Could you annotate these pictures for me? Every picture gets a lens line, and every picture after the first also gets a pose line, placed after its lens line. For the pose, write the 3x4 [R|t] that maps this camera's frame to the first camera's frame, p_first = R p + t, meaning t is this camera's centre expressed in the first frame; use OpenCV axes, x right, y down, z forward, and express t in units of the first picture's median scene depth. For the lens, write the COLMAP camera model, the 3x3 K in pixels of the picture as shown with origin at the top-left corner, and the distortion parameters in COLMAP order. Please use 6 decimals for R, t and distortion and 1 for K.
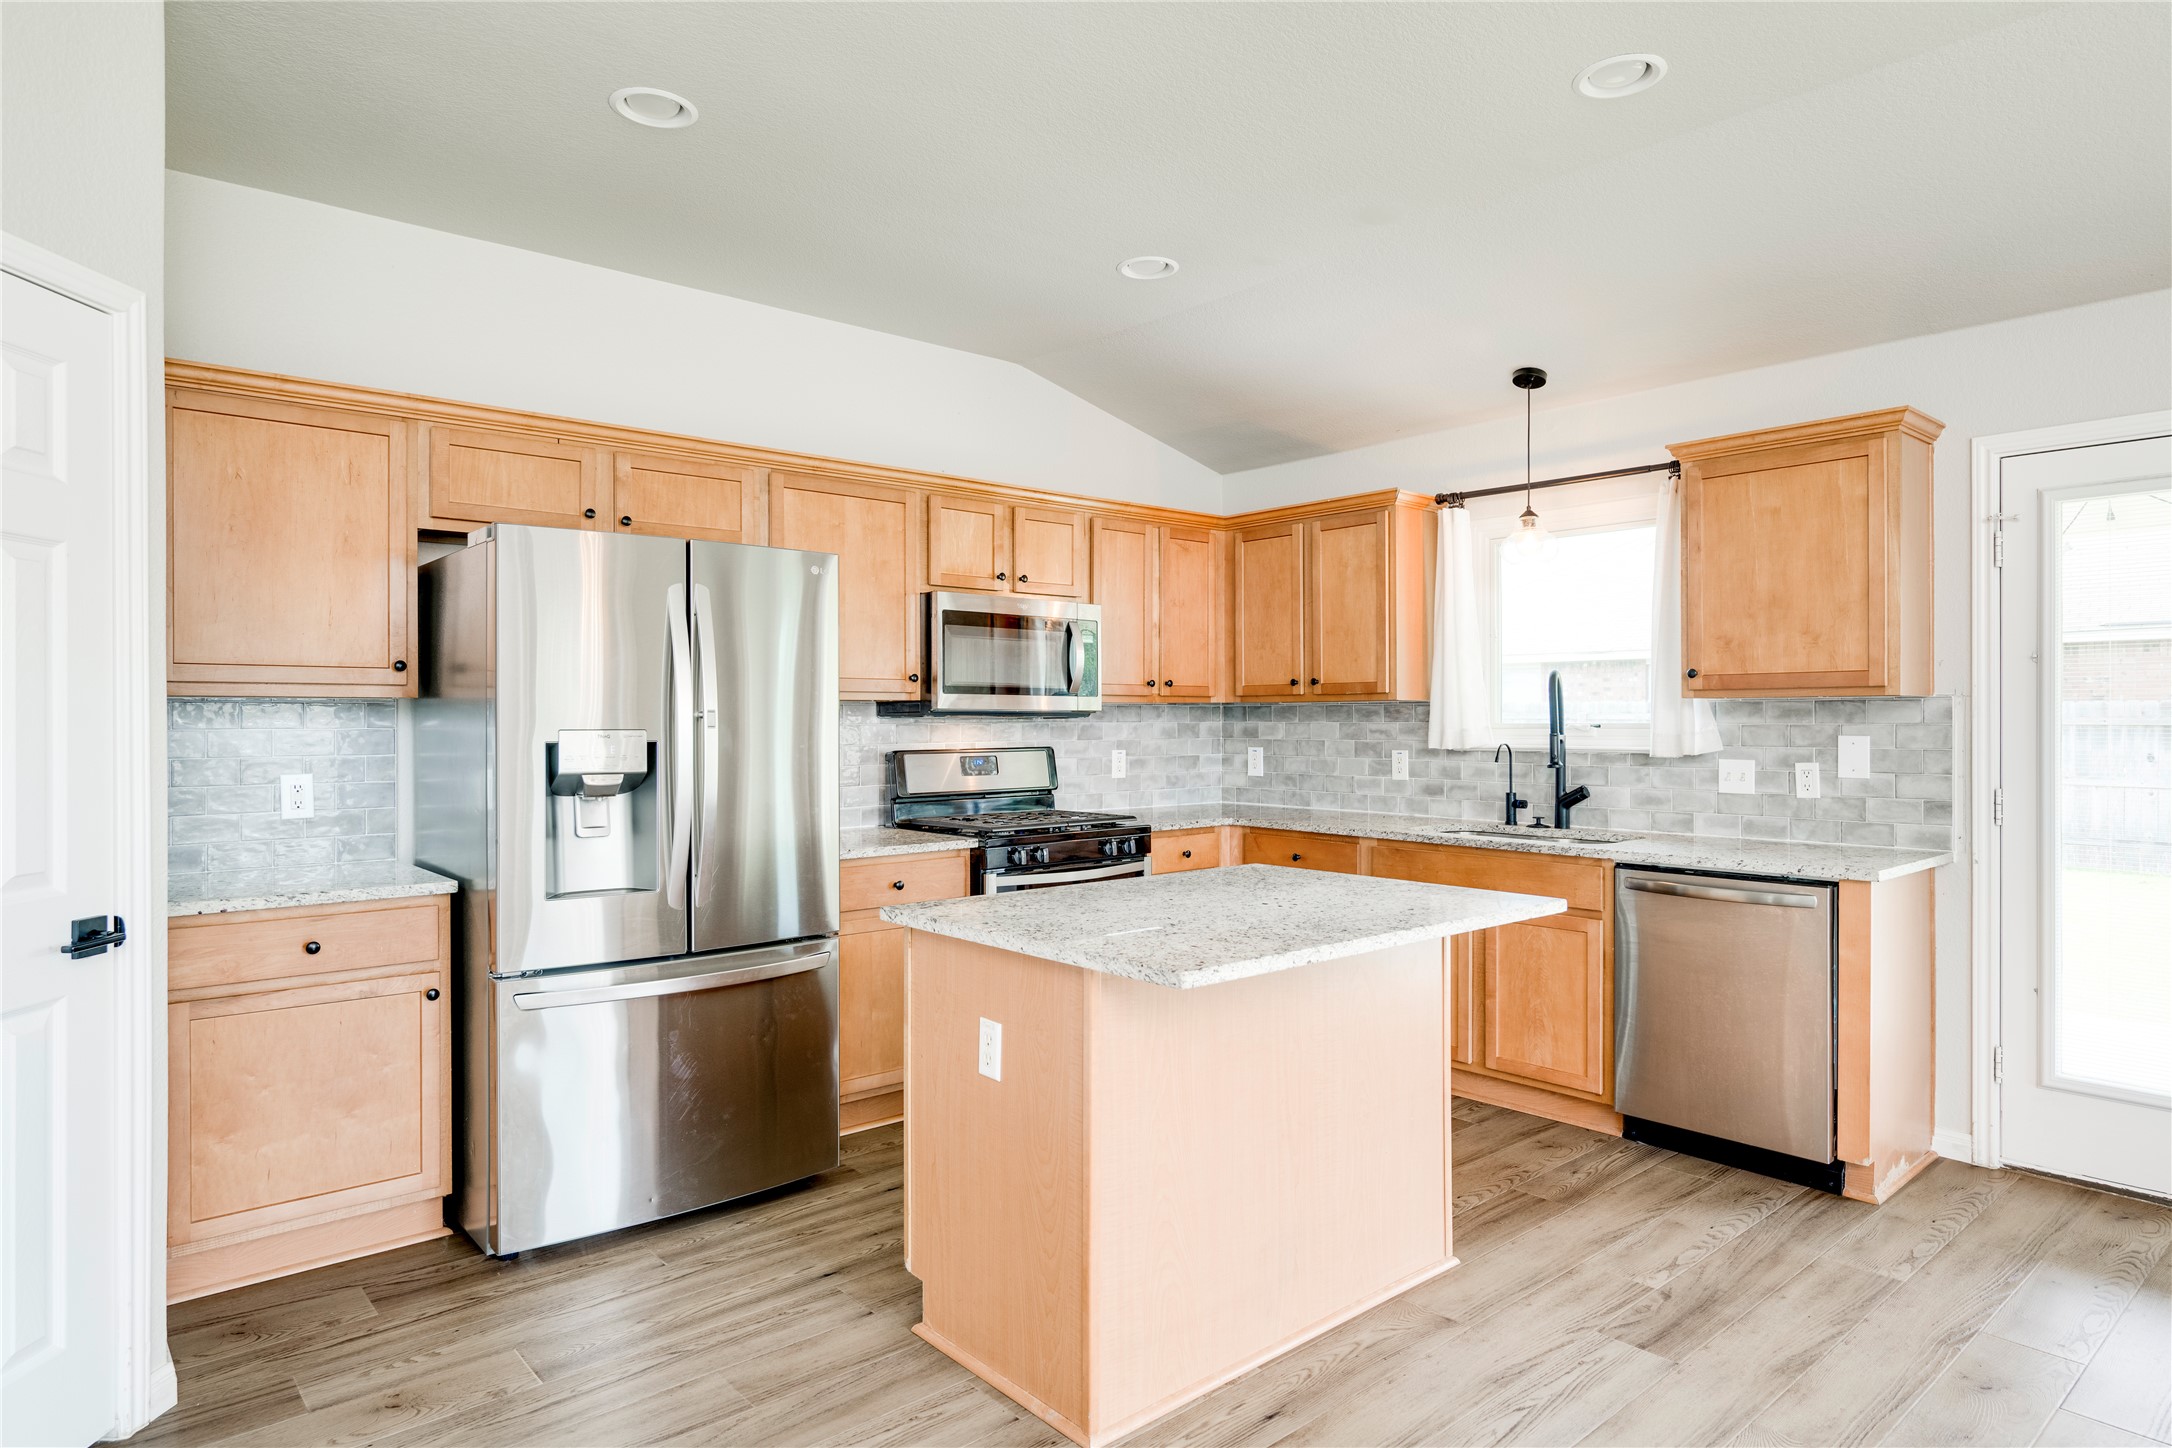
lens RADIAL K [[1242.8, 0, 1083.4], [0, 1242.8, 712.0], [0, 0, 1]] dist [-0.004477, -0.000034]
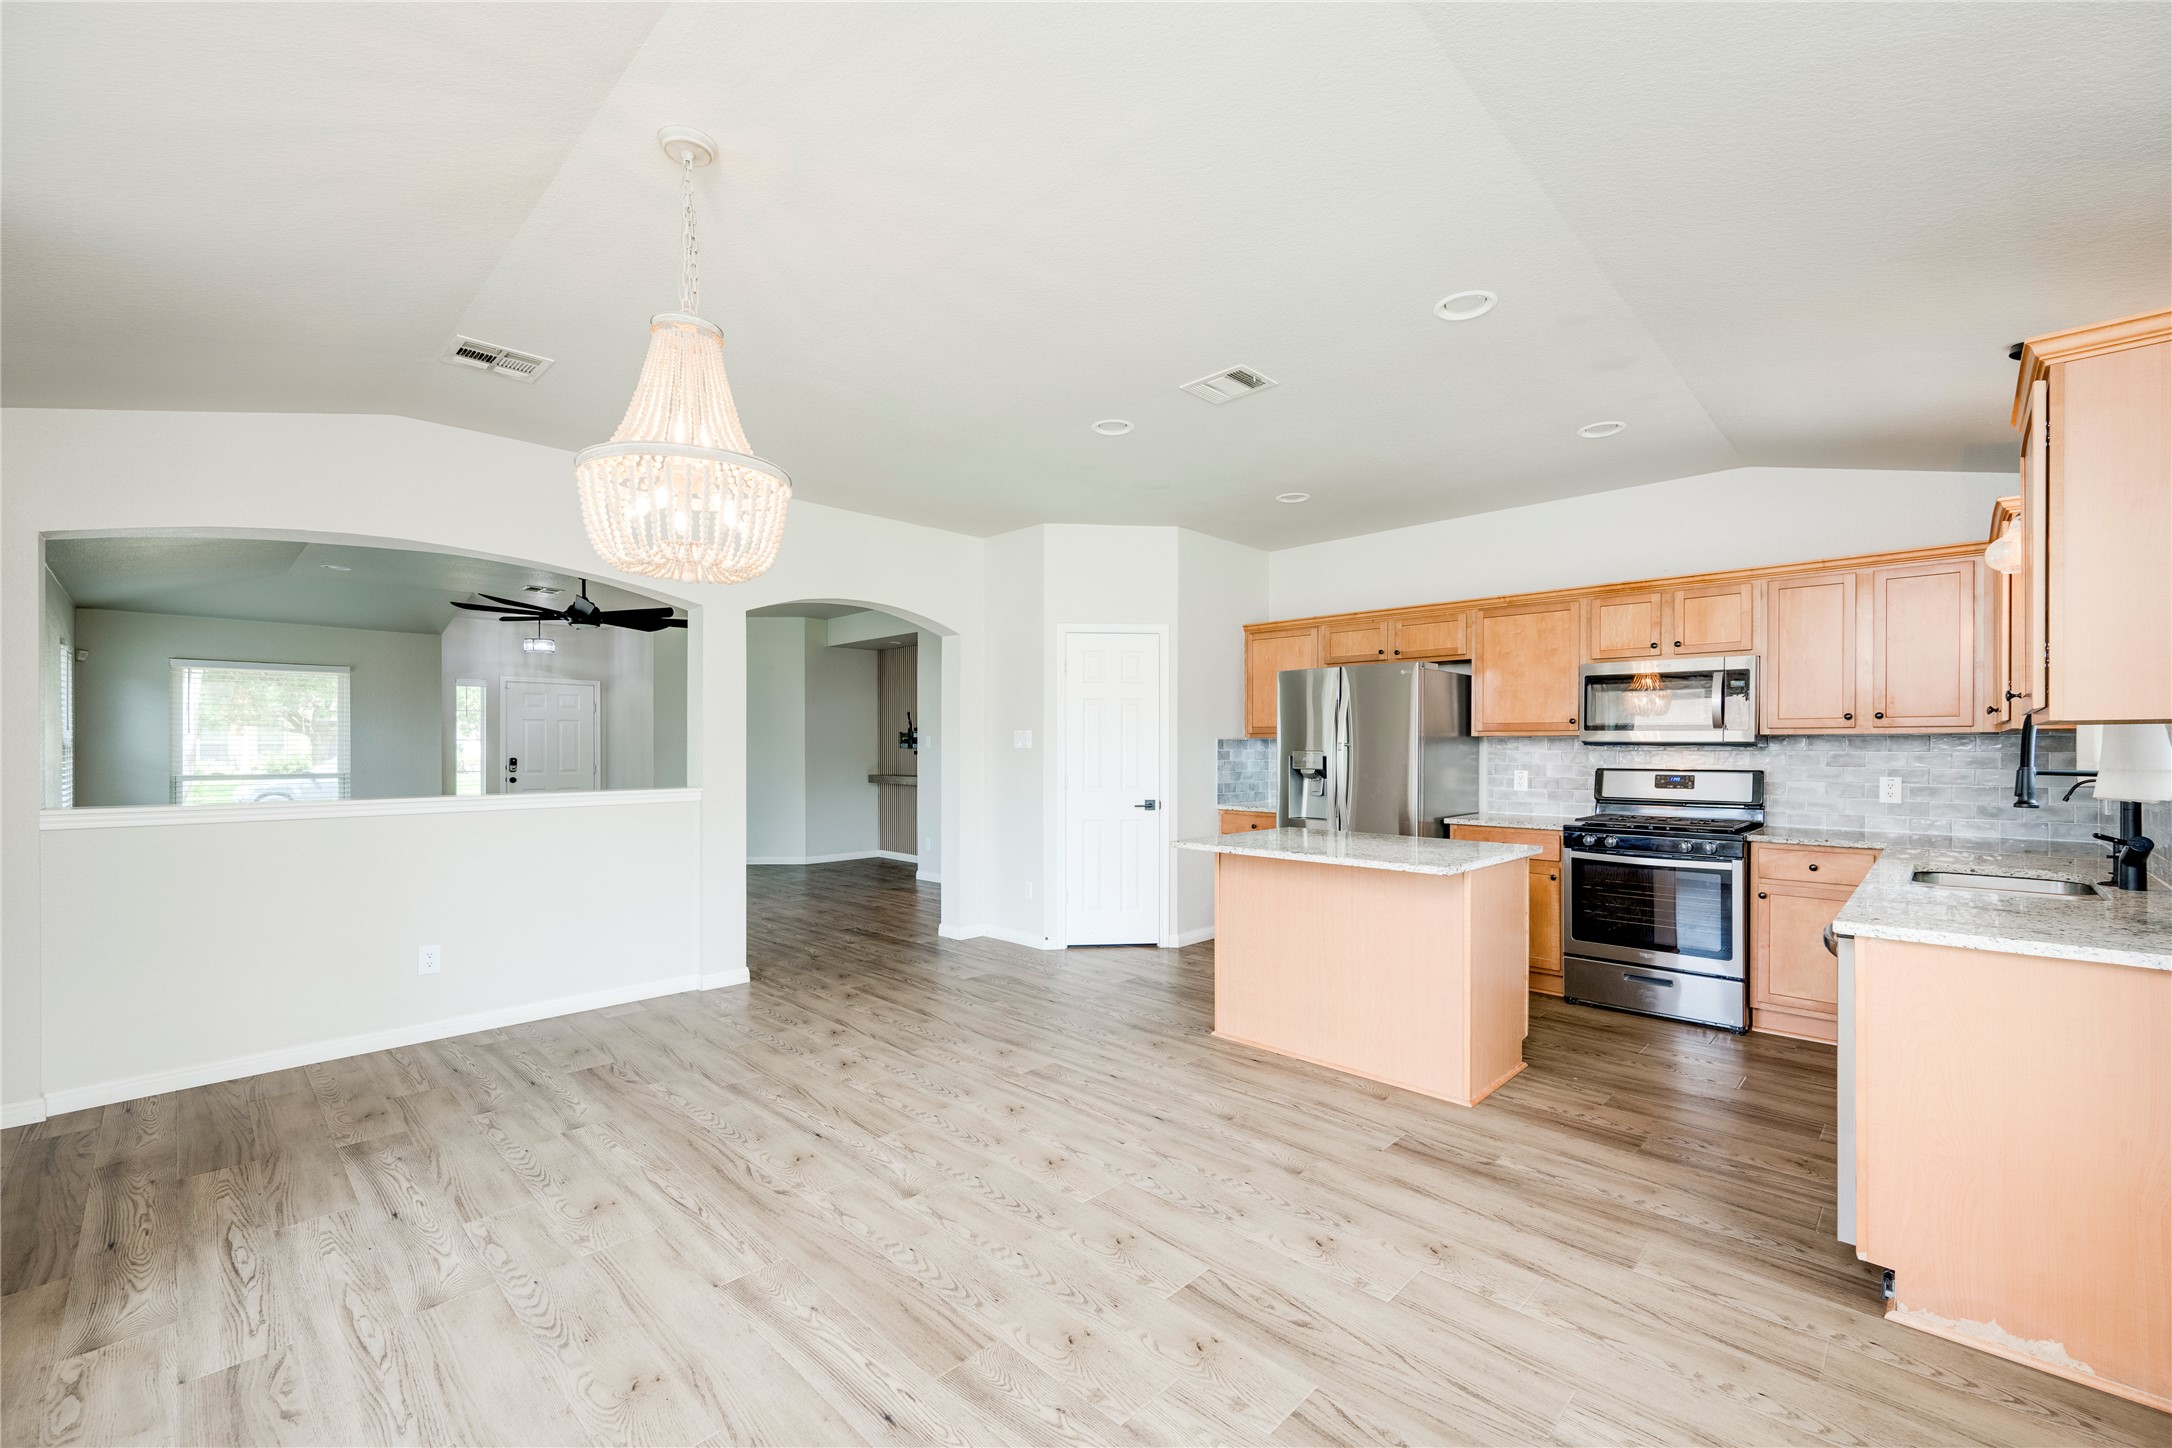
lens RADIAL K [[872.2, 0, 1088.1], [0, 872.2, 734.4], [0, 0, 1]] dist [-0.001180, -0.000050]
pose [[0.082988, -0.015025, -0.996437, 1.119439], [0.001251, 0.999887, -0.014972, 0.006586], [0.996550, -0.000004, 0.082997, 0.381654]]
